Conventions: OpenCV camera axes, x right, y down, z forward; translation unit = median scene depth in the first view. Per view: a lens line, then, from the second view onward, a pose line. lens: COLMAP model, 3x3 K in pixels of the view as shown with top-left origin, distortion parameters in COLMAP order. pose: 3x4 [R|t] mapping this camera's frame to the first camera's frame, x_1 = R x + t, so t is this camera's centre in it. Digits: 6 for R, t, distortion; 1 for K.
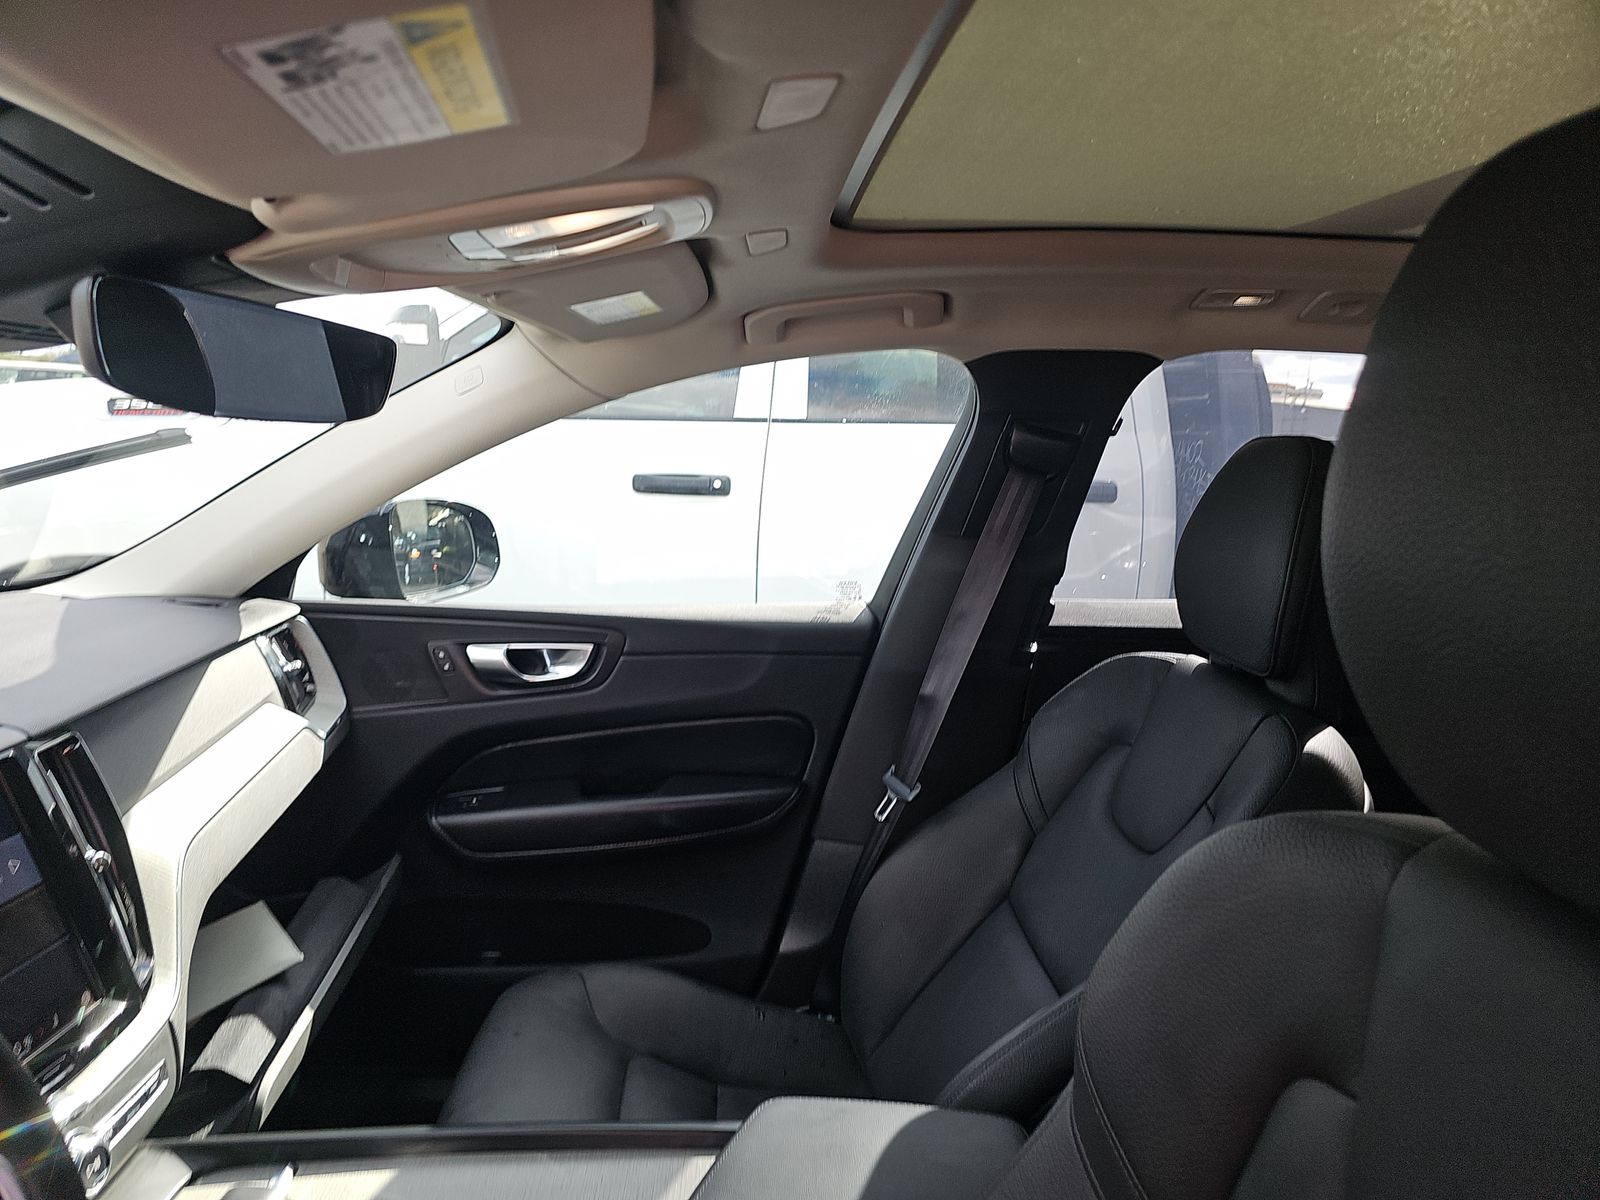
lens RADIAL K [[1075.5, 0, 826.0], [0, 1075.5, 599.4], [0, 0, 1]] dist [0.078001, -0.080991]
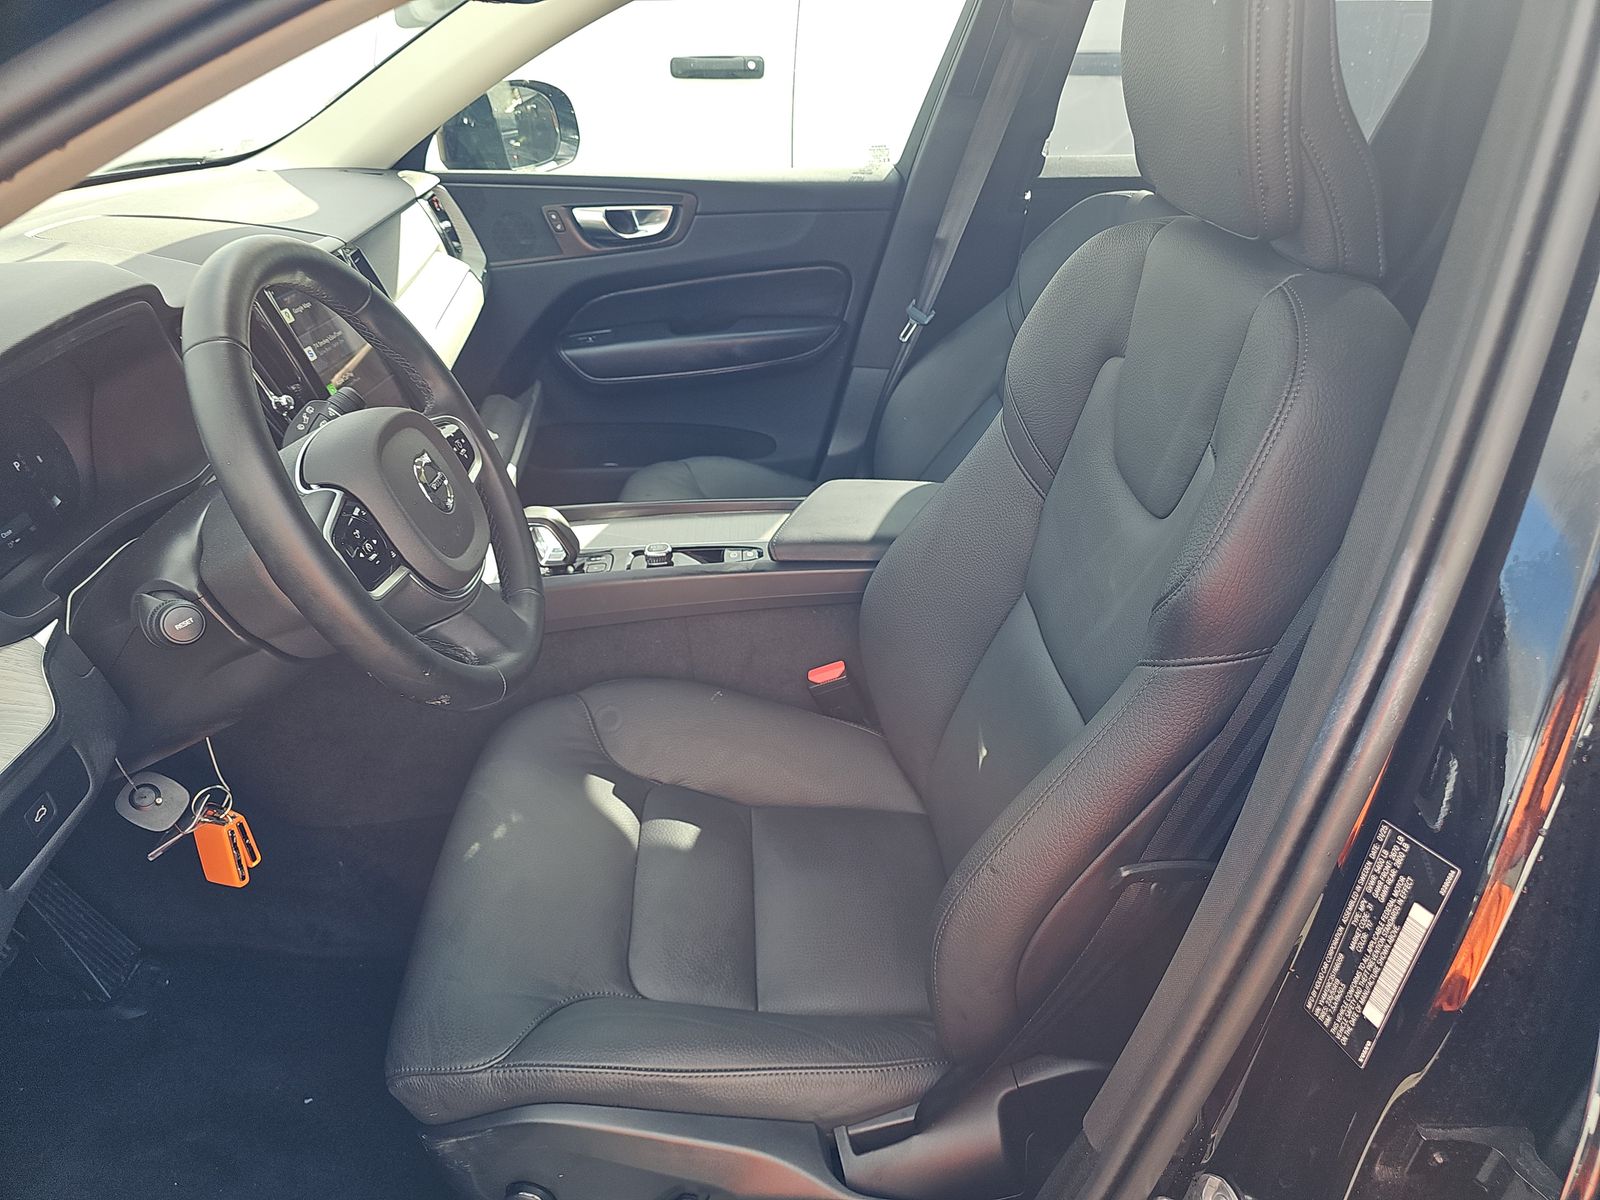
lens RADIAL K [[1075.5, 0, 826.0], [0, 1075.5, 599.4], [0, 0, 1]] dist [0.078001, -0.080991]
pose [[0.999335, -0.014176, -0.033609, -0.004314], [0.024664, 0.941440, 0.336277, 0.052111], [0.026873, -0.336882, 0.941163, -0.323711]]
